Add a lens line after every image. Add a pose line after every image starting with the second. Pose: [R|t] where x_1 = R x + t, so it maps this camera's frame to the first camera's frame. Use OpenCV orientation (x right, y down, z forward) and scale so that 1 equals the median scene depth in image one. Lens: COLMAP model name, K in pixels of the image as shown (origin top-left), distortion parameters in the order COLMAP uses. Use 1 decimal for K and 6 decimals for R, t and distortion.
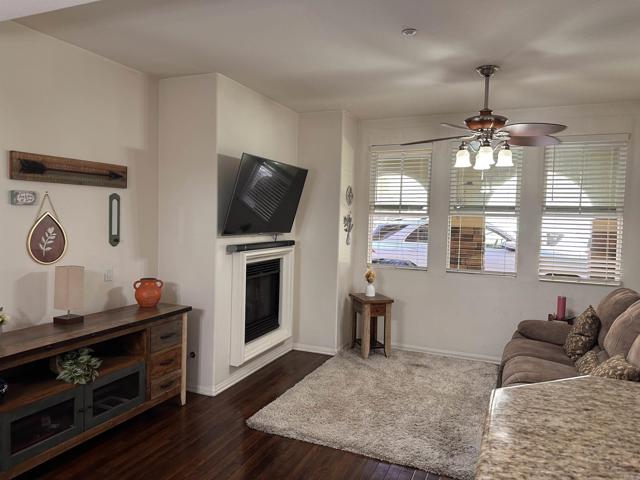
lens RADIAL K [[449.5, 0, 320.0], [0, 449.5, 240.0], [0, 0, 1]] dist [0.106906, -0.159438]
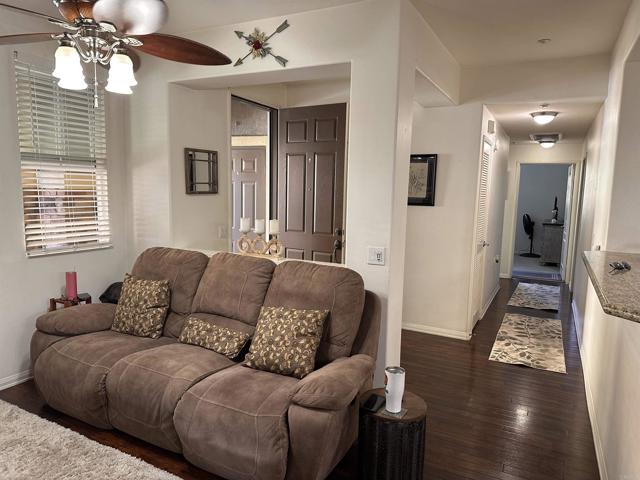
lens RADIAL K [[449.5, 0, 320.0], [0, 449.5, 240.0], [0, 0, 1]] dist [0.106906, -0.159438]
pose [[0.068259, -0.130592, 0.989084, -0.208709], [0.029710, 0.991222, 0.128824, -0.018529], [-0.997225, 0.020592, 0.071539, 0.521990]]
